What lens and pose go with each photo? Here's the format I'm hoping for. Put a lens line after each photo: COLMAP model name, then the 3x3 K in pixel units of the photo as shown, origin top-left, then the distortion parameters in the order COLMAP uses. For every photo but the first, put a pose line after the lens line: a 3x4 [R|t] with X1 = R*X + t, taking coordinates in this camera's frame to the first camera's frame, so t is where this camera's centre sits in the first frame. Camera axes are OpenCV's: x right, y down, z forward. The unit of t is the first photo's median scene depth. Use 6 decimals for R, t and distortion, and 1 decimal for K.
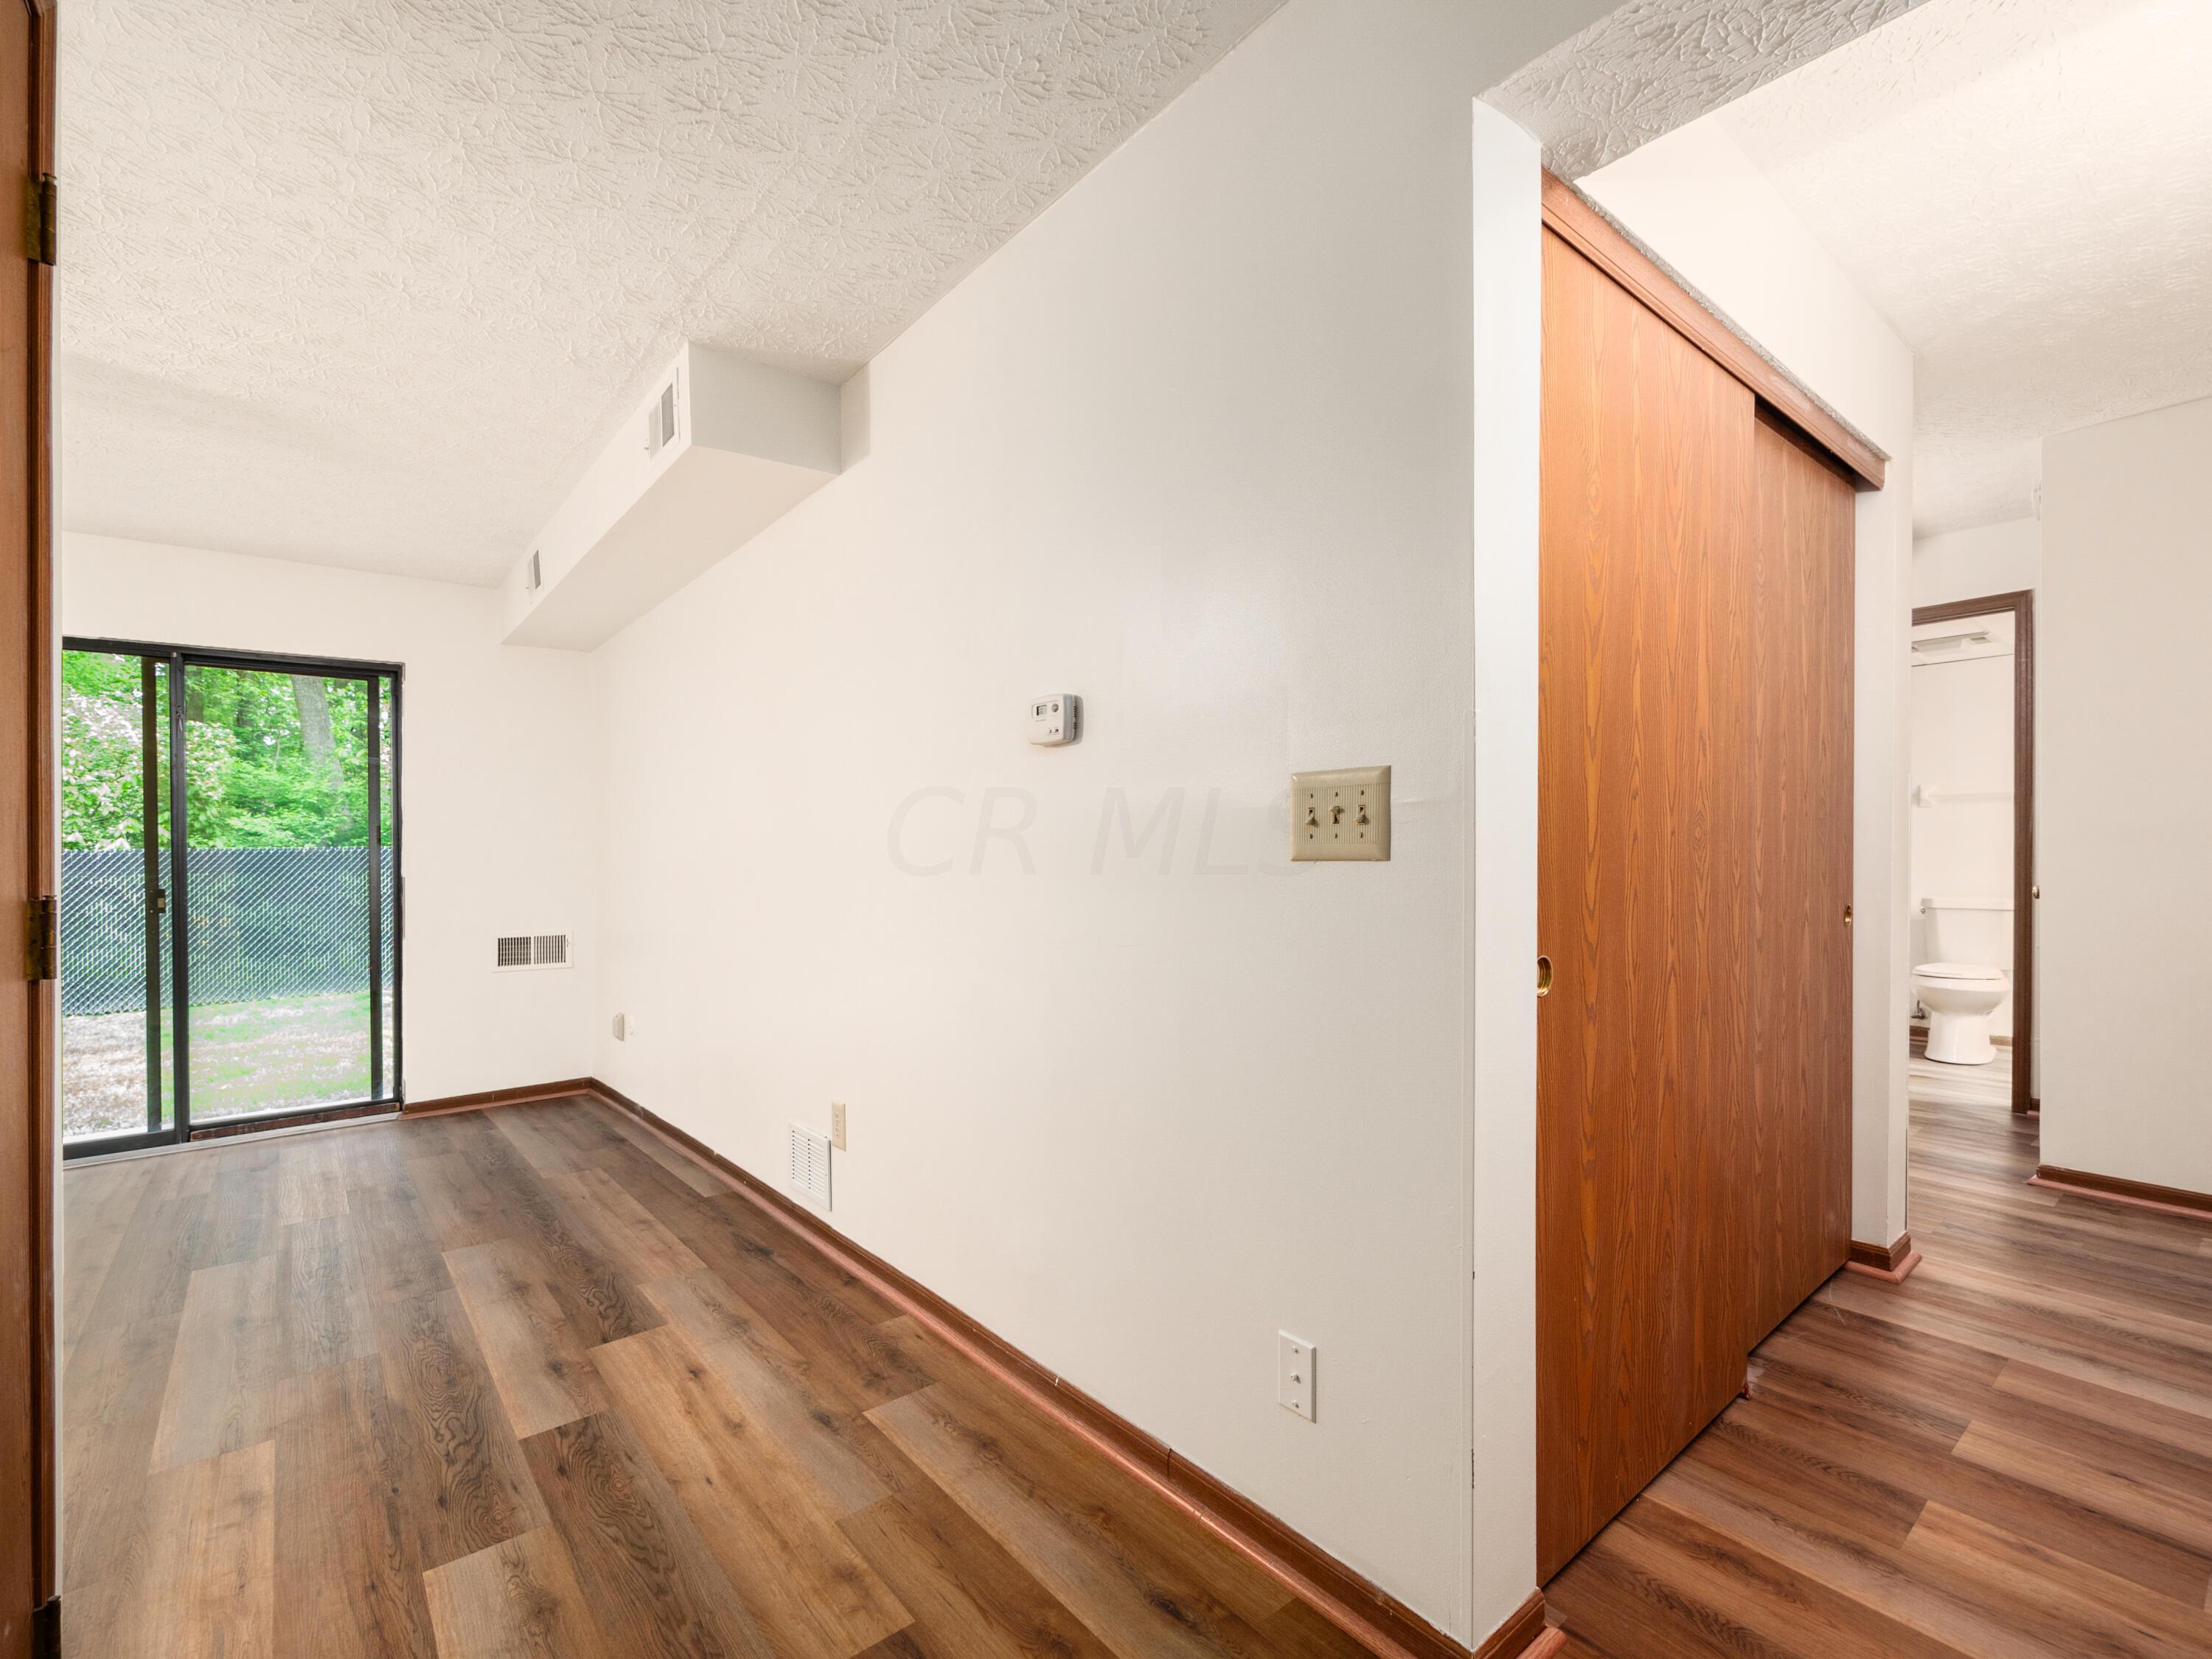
lens RADIAL K [[1018.2, 0, 1103.9], [0, 1018.2, 832.7], [0, 0, 1]] dist [0.018070, -0.000573]
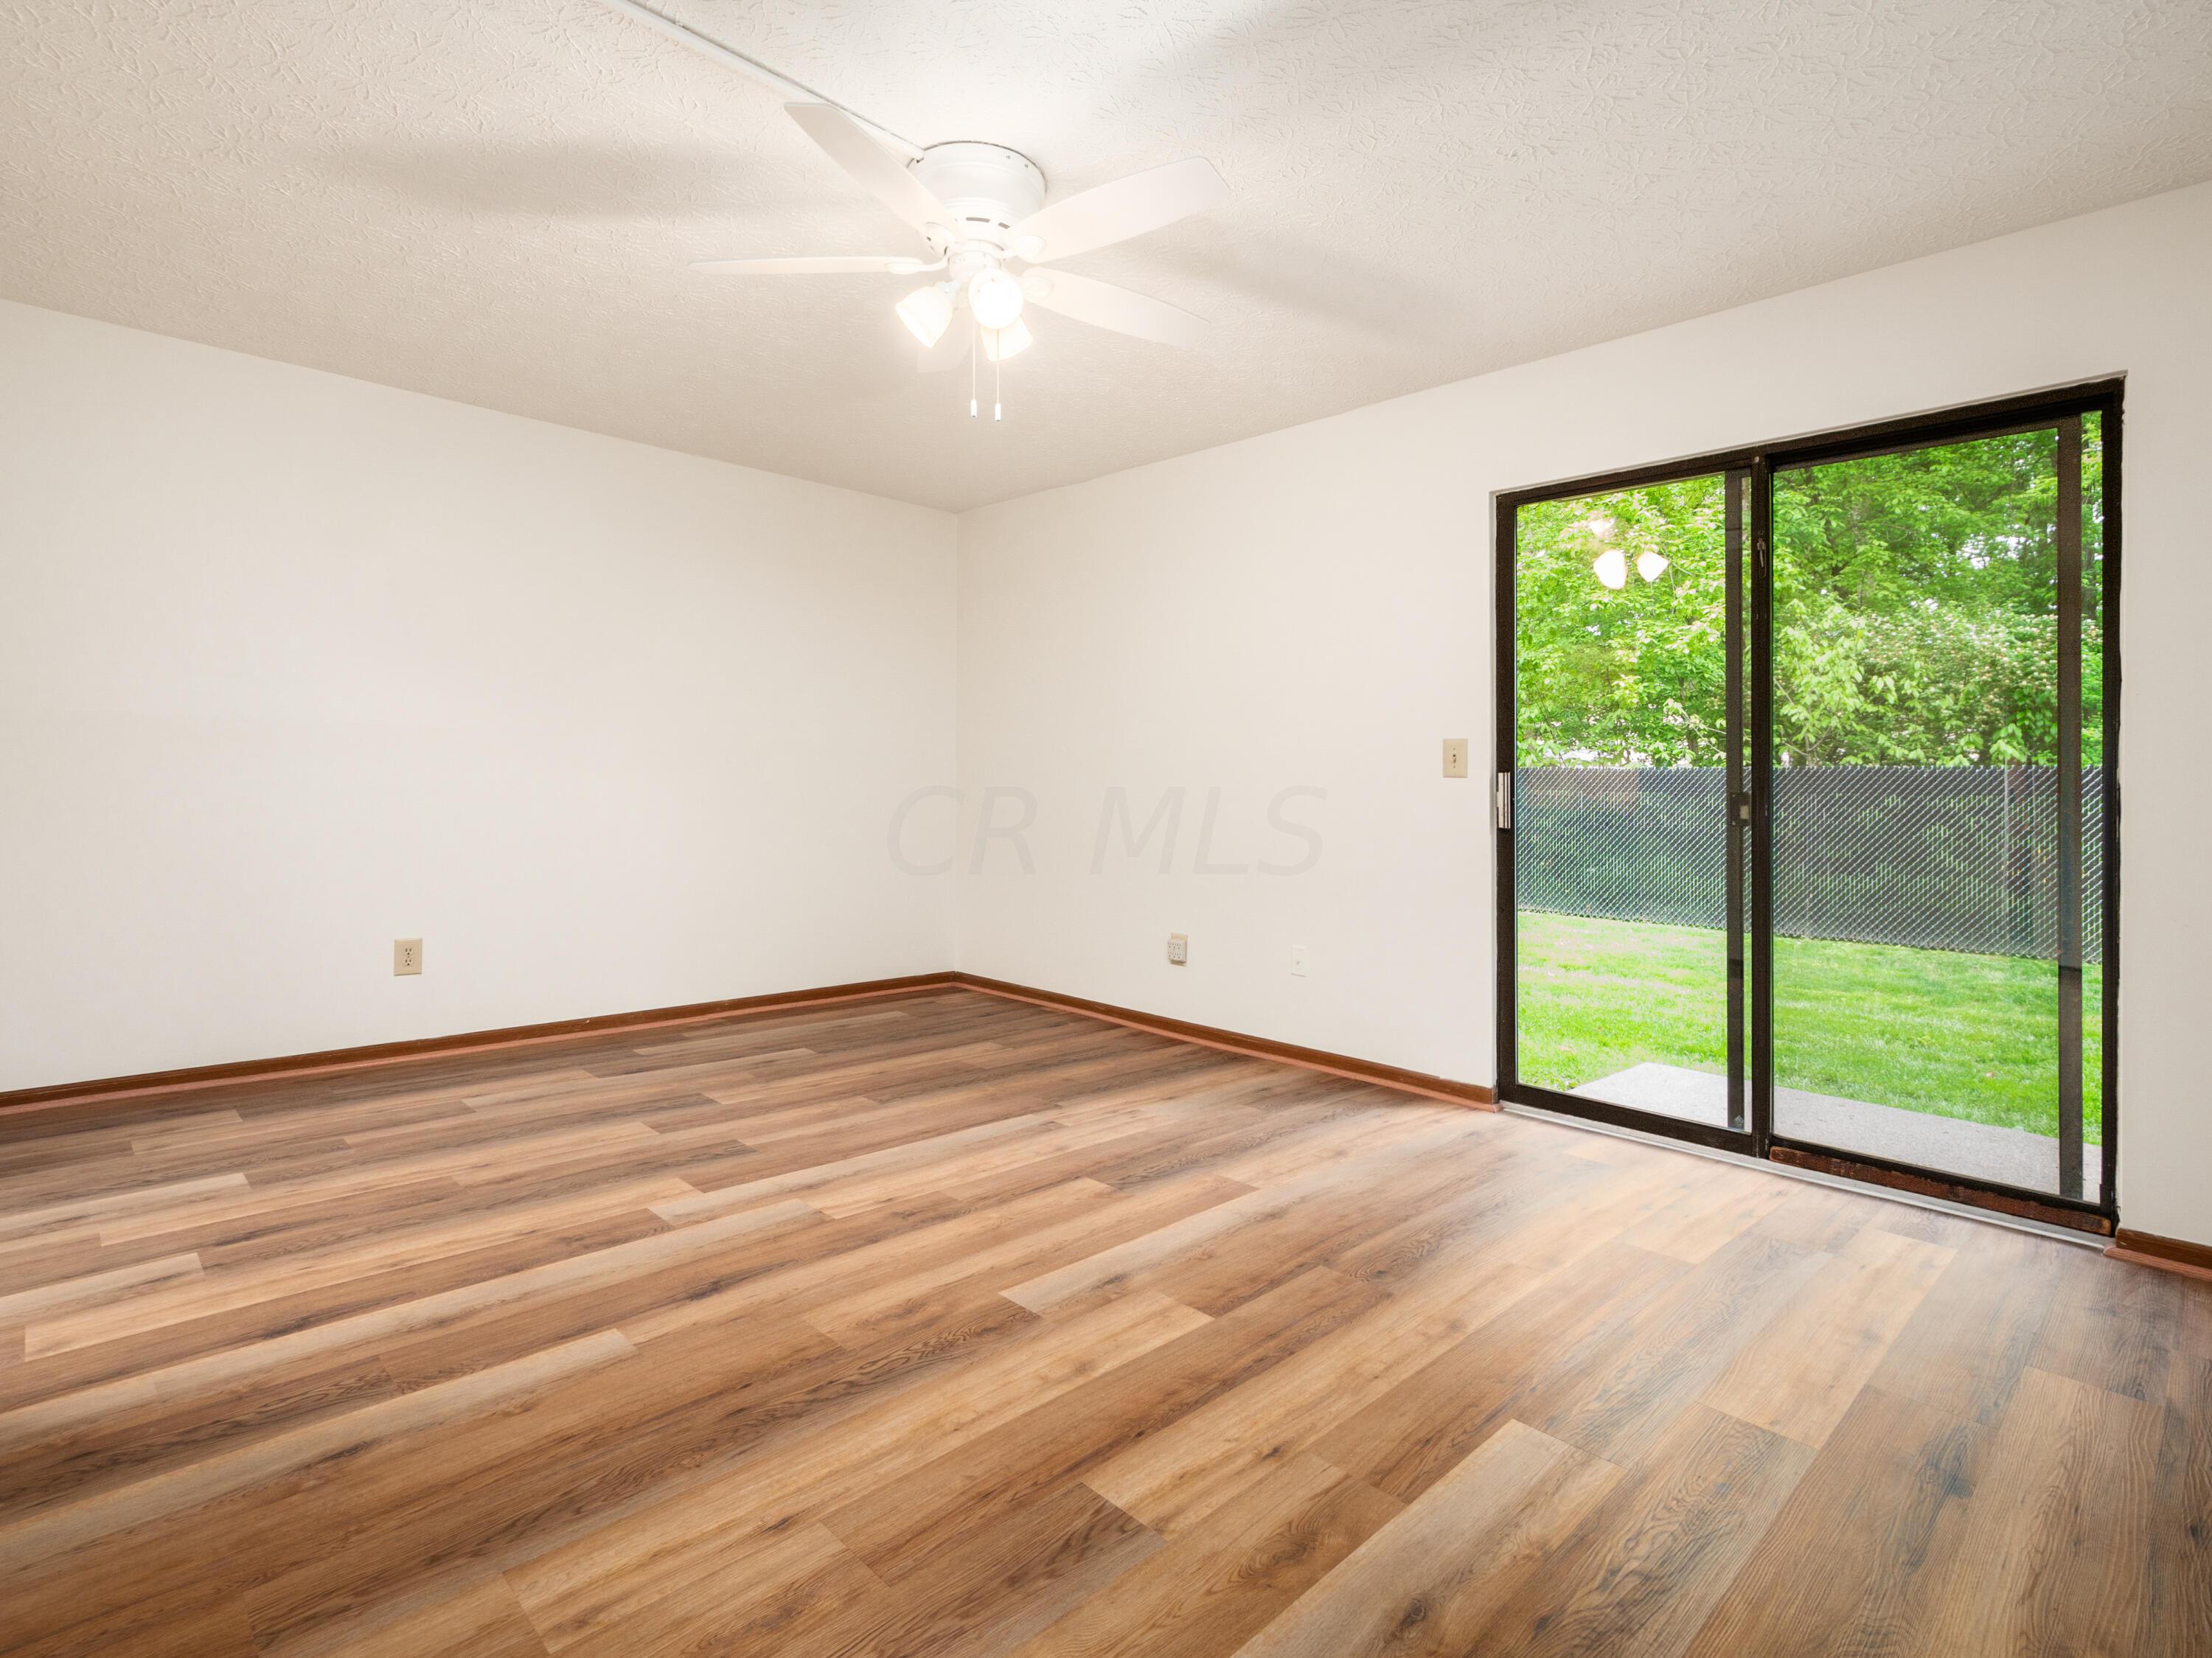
lens RADIAL K [[1114.1, 0, 1047.2], [0, 1114.1, 756.8], [0, 0, 1]] dist [0.002761, 0.000109]
pose [[0.078614, -0.005976, -0.996887, -0.161689], [0.002451, 0.999980, -0.005801, 0.031239], [0.996902, -0.001987, 0.078627, 0.412708]]
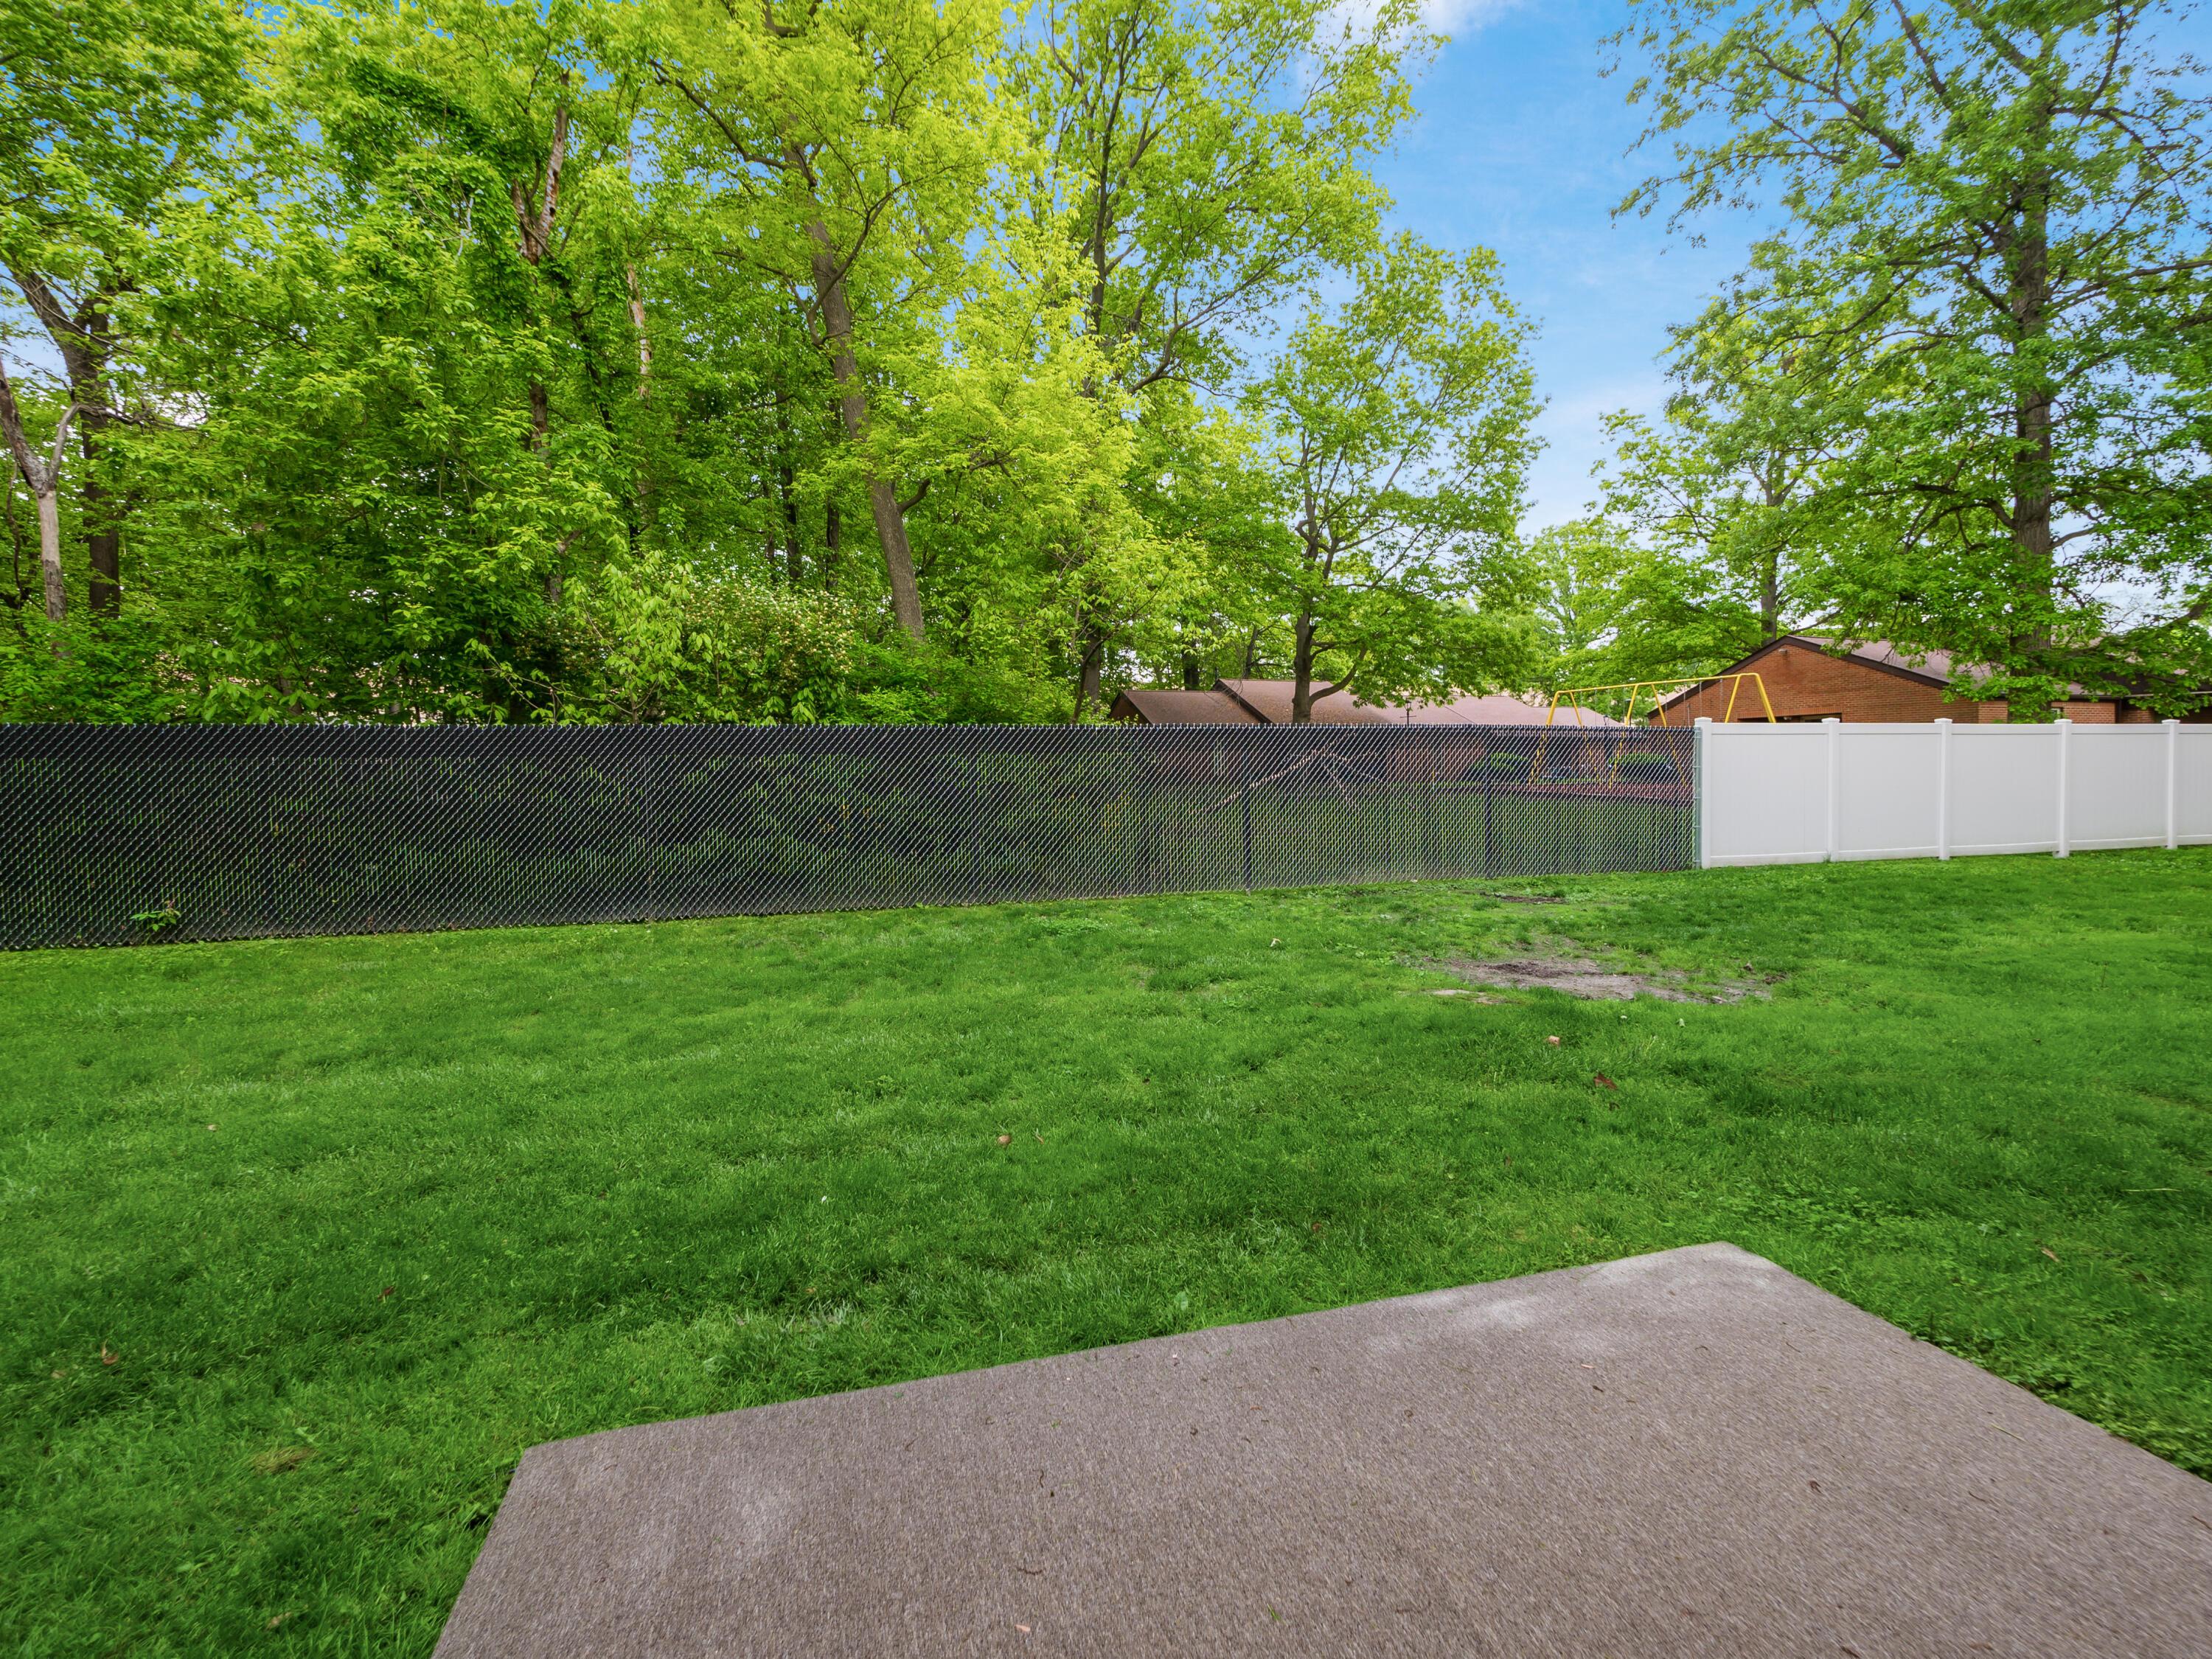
lens RADIAL K [[1018.2, 0, 1106.3], [0, 1018.2, 807.9], [0, 0, 1]] dist [0.018070, -0.000573]
pose [[0.912660, 0.029395, -0.407662, -0.906069], [-0.000459, 0.997484, 0.070896, 0.064543], [0.408720, -0.064516, 0.910376, 0.869759]]
